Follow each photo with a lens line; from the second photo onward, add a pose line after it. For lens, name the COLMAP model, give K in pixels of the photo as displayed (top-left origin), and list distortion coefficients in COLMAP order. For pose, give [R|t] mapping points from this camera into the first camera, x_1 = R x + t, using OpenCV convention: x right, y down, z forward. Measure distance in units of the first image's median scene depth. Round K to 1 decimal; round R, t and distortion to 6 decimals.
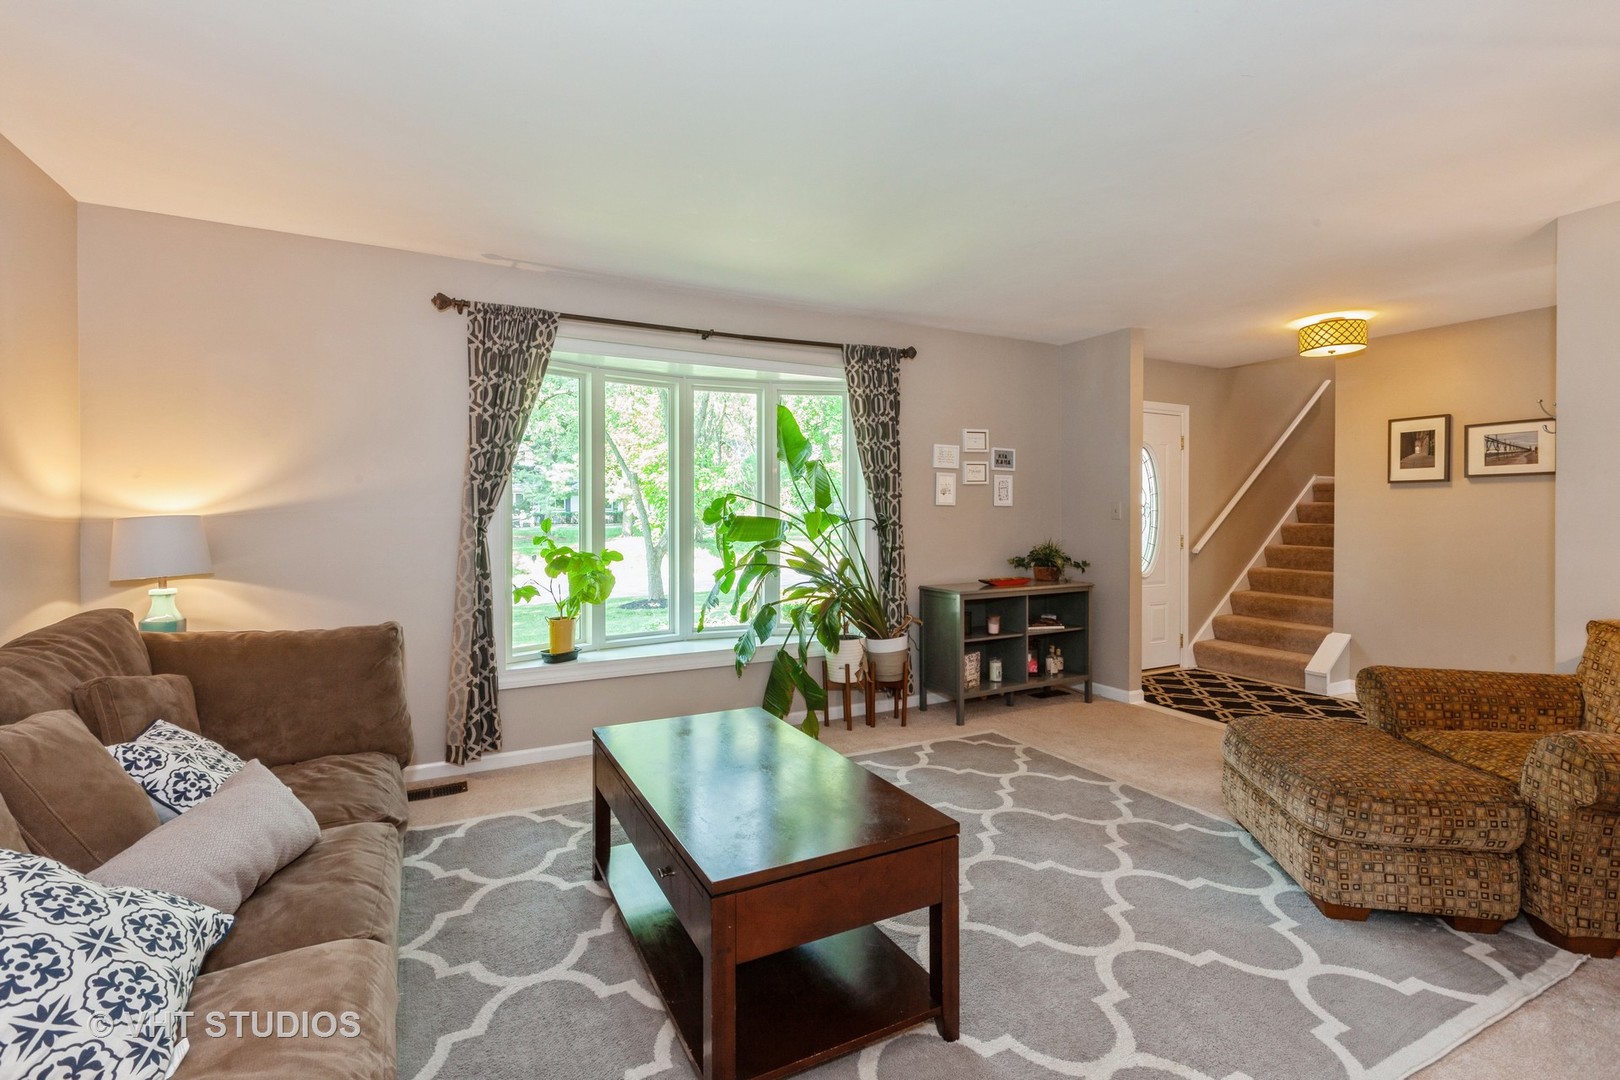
lens RADIAL K [[733.4, 0, 807.9], [0, 733.4, 507.6], [0, 0, 1]] dist [0.001818, 0.000430]
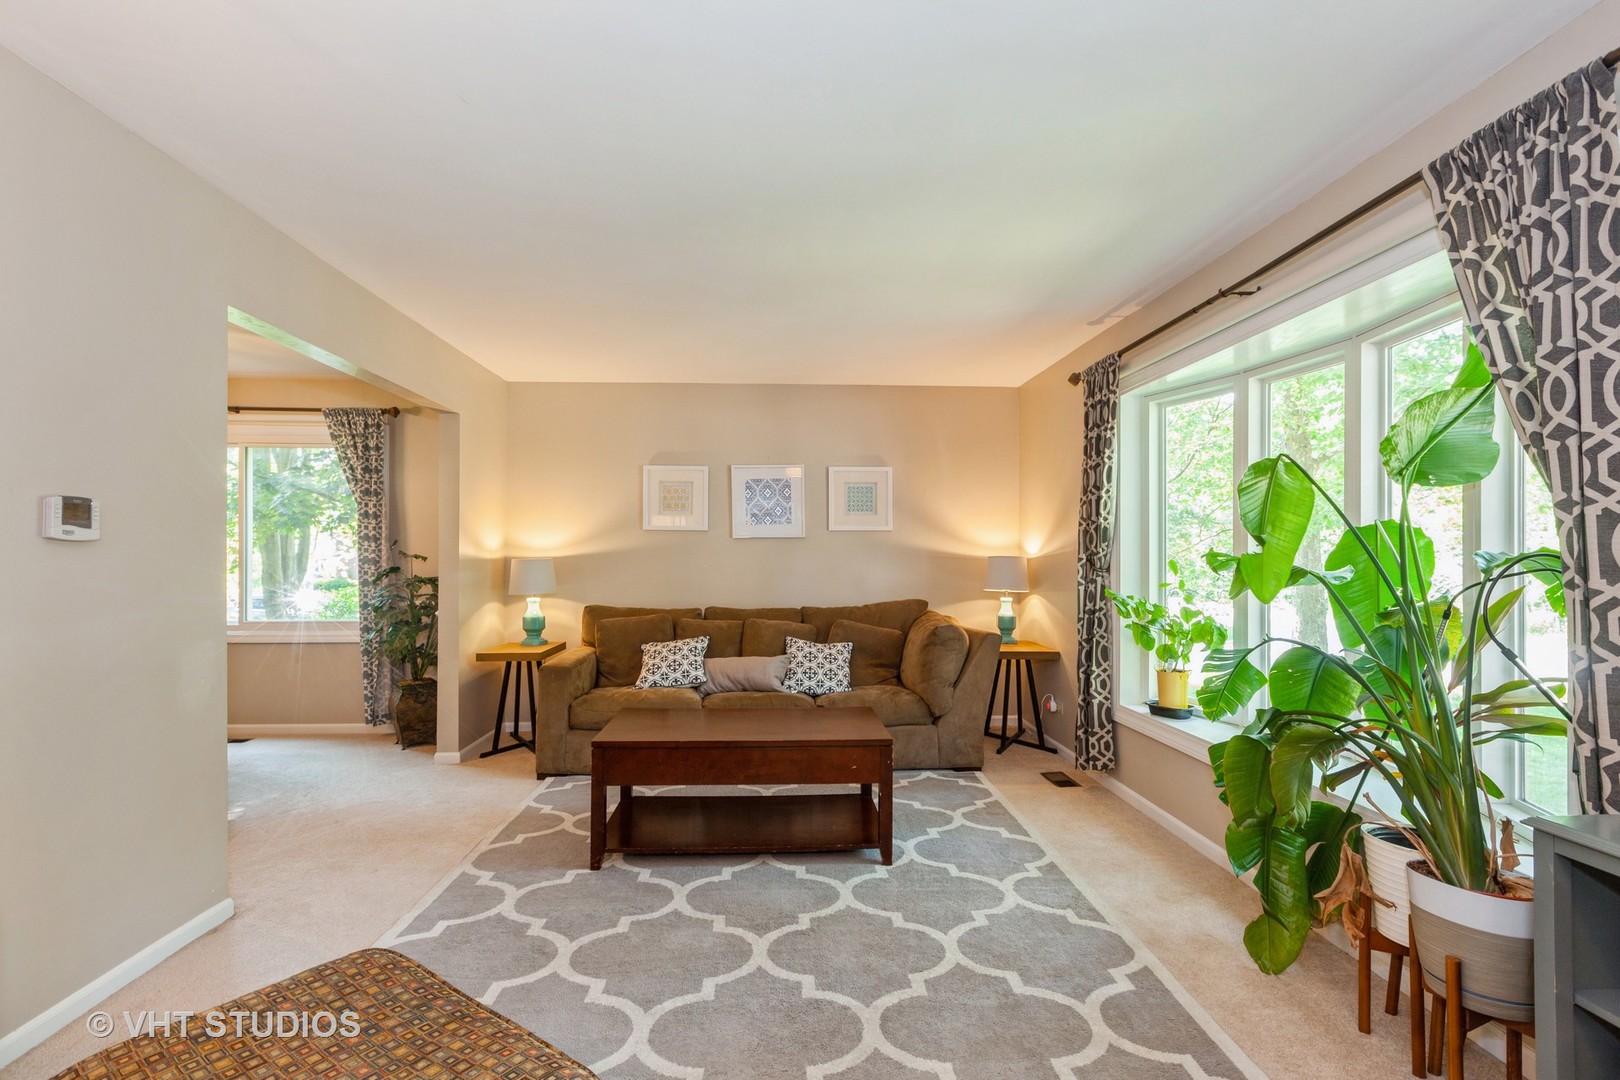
lens RADIAL K [[736.2, 0, 803.8], [0, 736.2, 536.4], [0, 0, 1]] dist [0.000531, 0.000105]
pose [[-0.423950, -0.025919, -0.905315, 0.815109], [0.001946, 0.999562, -0.029529, 0.012831], [0.905684, -0.014280, -0.423714, 1.152889]]
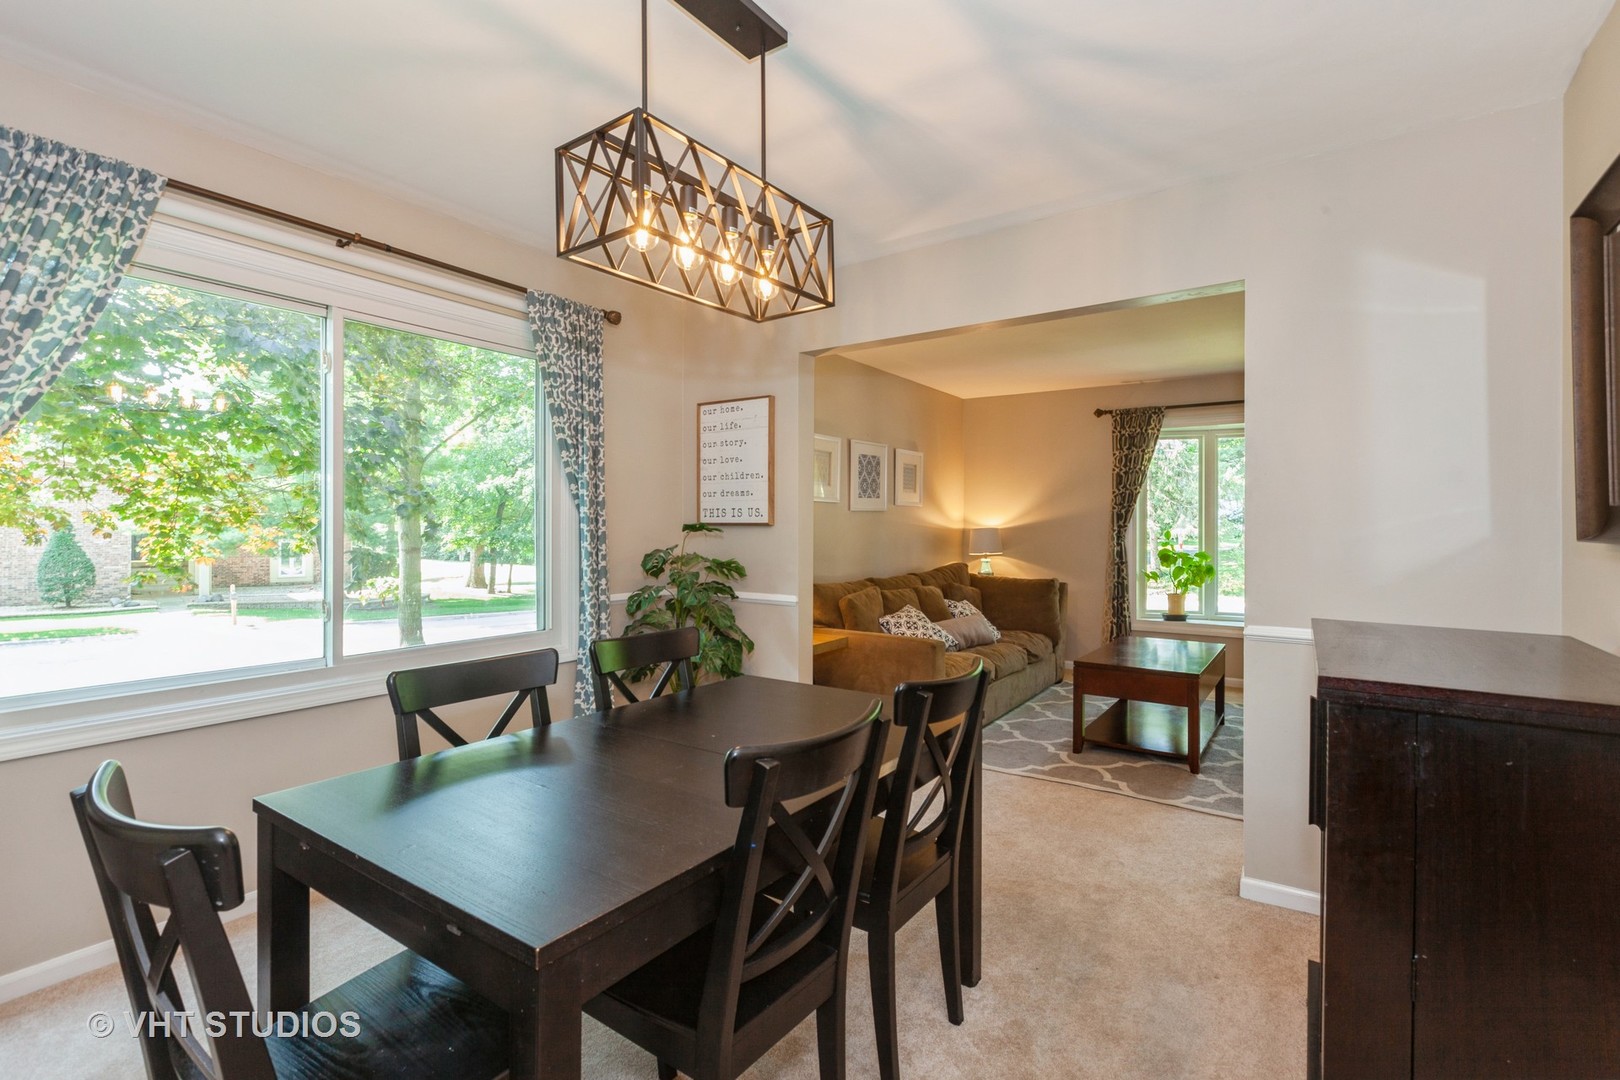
lens RADIAL K [[749.9, 0, 814.3], [0, 749.9, 523.2], [0, 0, 1]] dist [-0.000647, -0.000037]
pose [[0.470644, 0.000098, -0.882323, 0.862130], [0.001567, 0.999998, 0.000948, -0.006204], [0.882322, -0.001829, 0.470643, -0.540859]]
